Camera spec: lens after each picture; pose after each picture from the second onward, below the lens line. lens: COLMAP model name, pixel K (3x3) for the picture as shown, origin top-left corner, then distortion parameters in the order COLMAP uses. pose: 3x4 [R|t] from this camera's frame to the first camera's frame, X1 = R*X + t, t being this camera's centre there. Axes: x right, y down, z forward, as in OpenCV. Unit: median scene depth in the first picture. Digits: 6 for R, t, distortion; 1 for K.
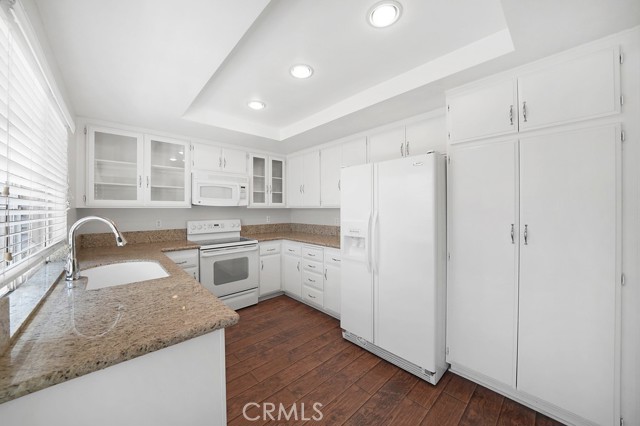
lens RADIAL K [[227.7, 0, 323.2], [0, 227.7, 209.6], [0, 0, 1]] dist [-0.017755, 0.000728]
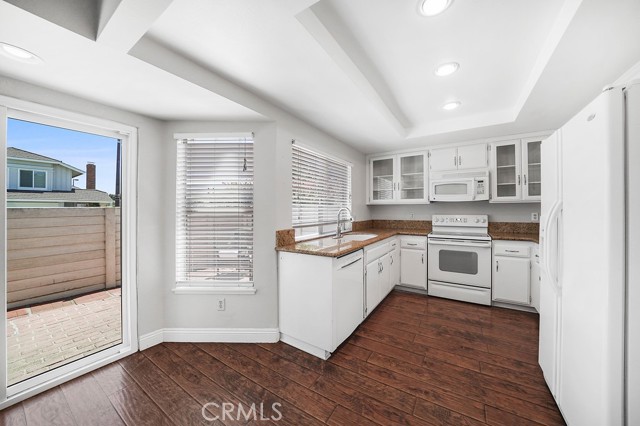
lens RADIAL K [[227.7, 0, 321.4], [0, 227.7, 207.3], [0, 0, 1]] dist [-0.017755, 0.000728]
pose [[0.261312, -0.005253, -0.965240, 0.433025], [0.004281, 0.999982, -0.004283, 0.013891], [0.965245, -0.003013, 0.261330, 0.100093]]
